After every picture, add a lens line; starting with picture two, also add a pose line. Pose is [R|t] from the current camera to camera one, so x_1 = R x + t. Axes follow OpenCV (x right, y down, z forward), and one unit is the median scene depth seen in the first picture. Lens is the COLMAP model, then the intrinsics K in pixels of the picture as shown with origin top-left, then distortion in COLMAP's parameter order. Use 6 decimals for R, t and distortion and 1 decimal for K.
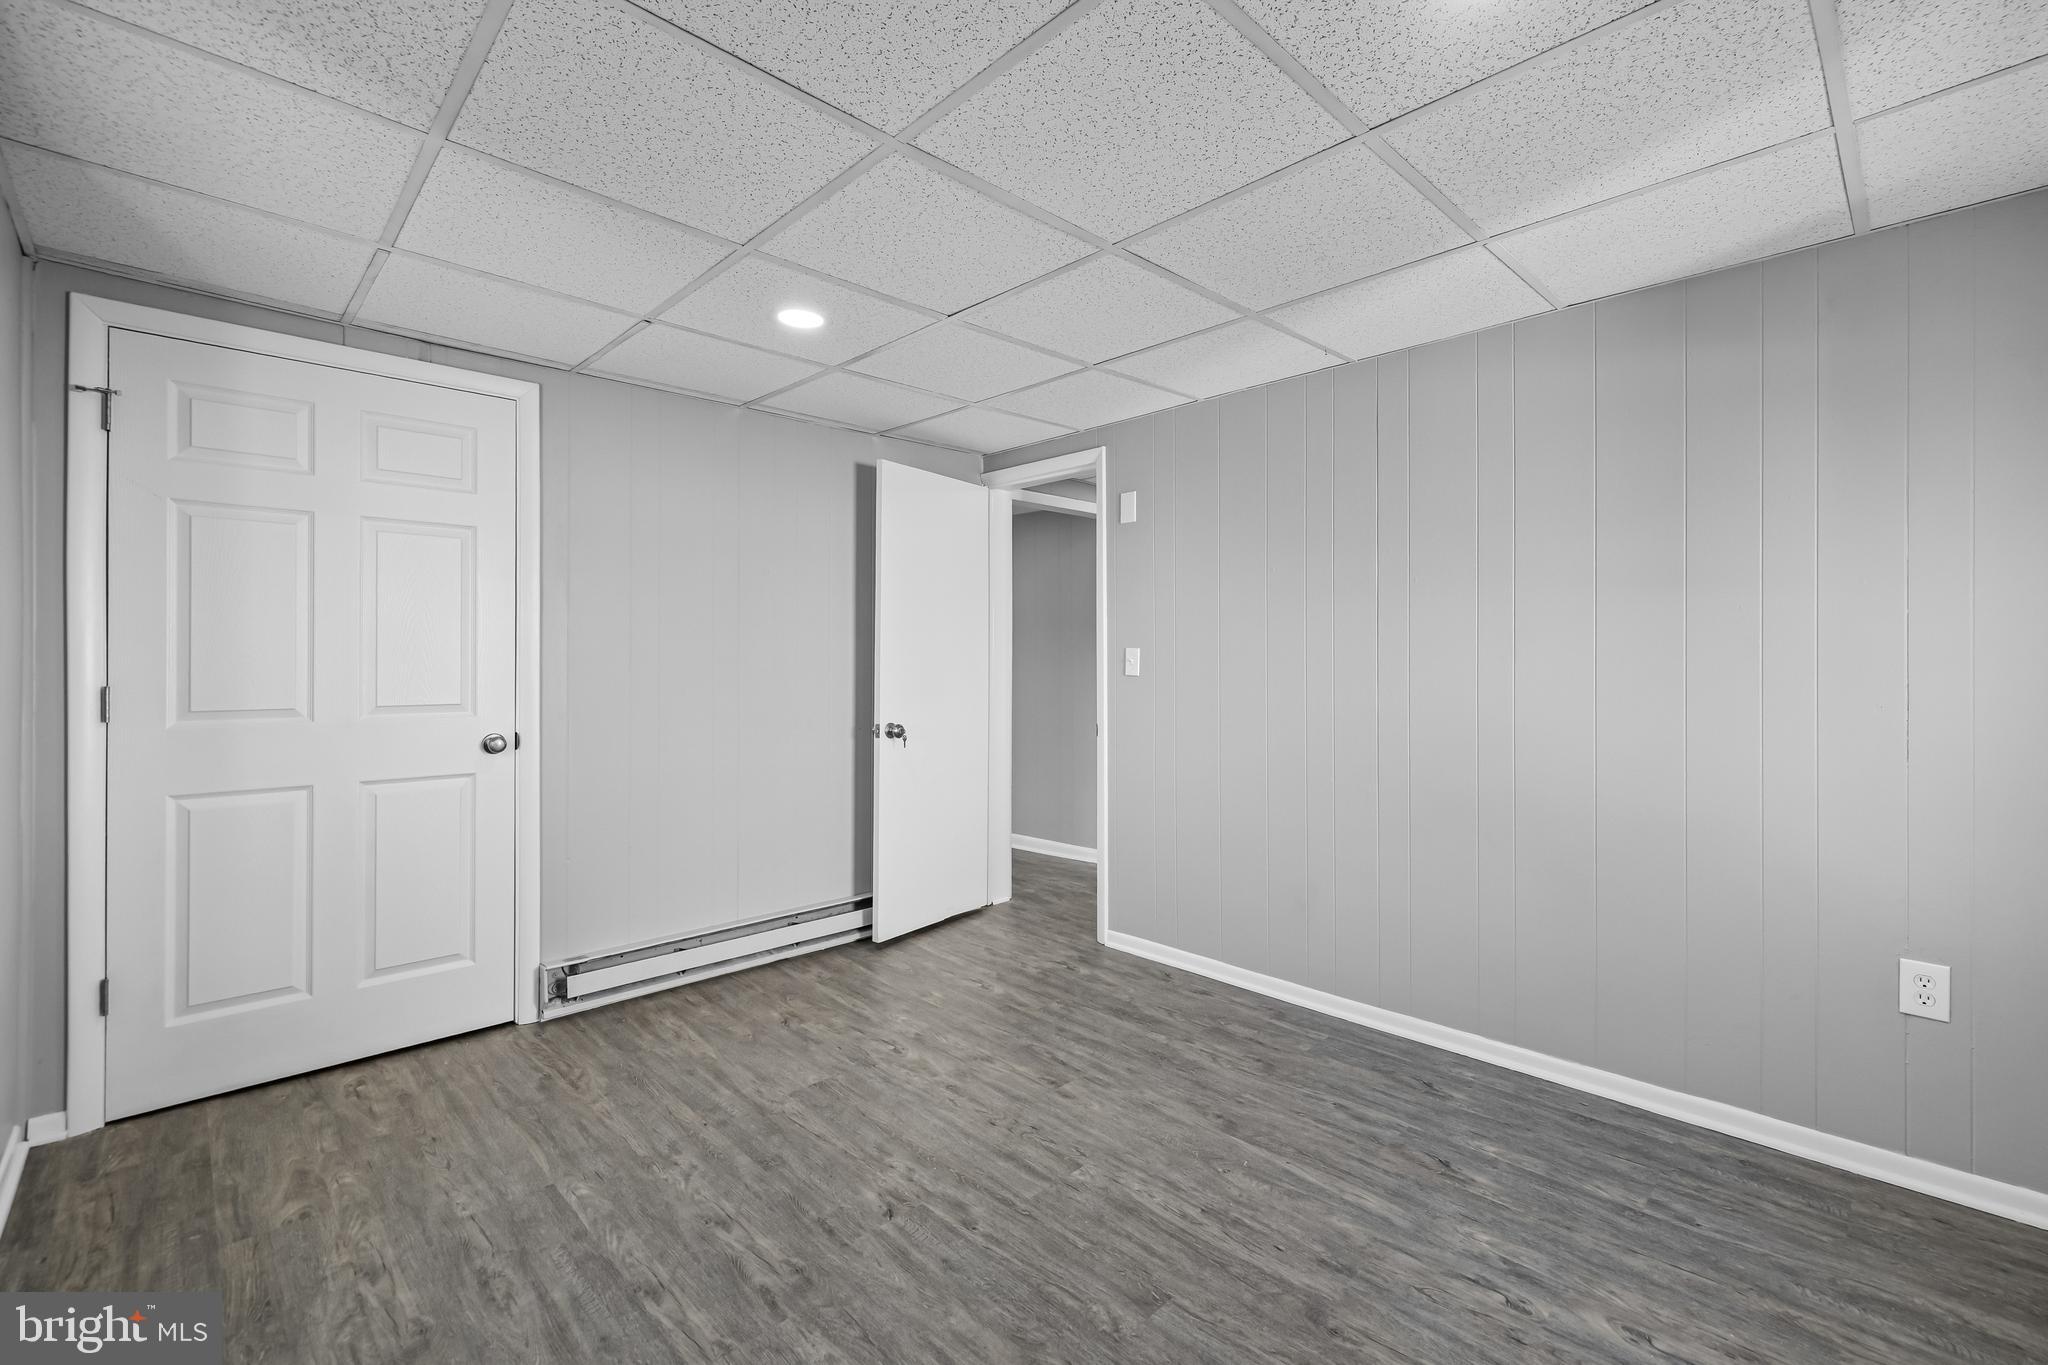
lens RADIAL K [[882.7, 0, 1025.1], [0, 882.7, 670.6], [0, 0, 1]] dist [0.028558, 0.000230]
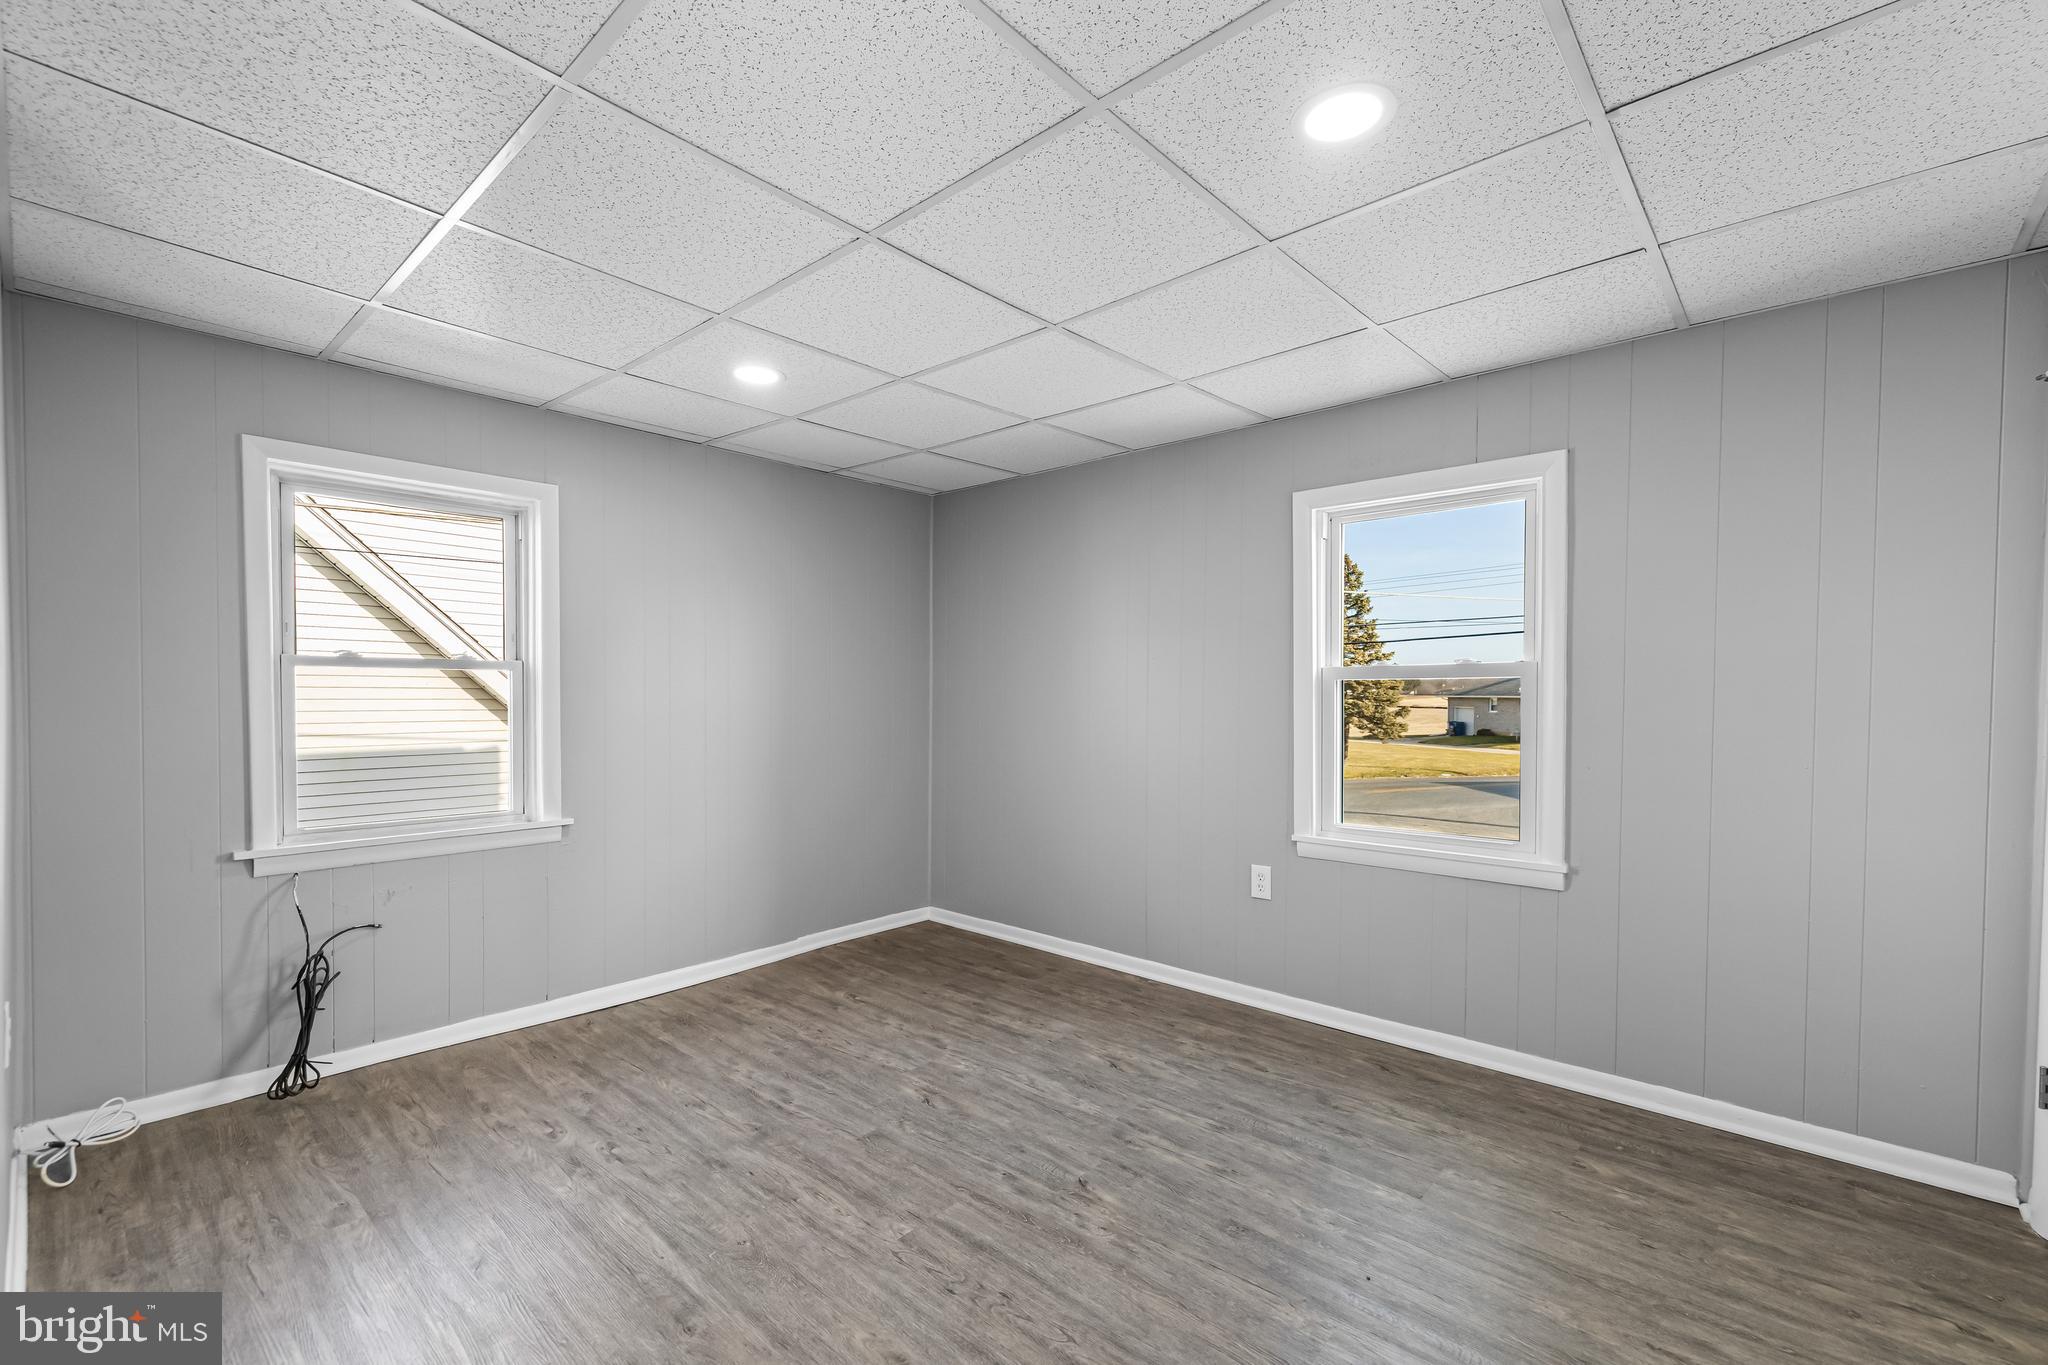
lens RADIAL K [[882.7, 0, 1041.1], [0, 882.7, 694.3], [0, 0, 1]] dist [0.028558, 0.000230]
pose [[-0.995343, -0.002588, -0.096366, 0.009220], [-0.003791, 0.999917, 0.012303, -0.019850], [0.096327, 0.012611, -0.995270, 2.094461]]
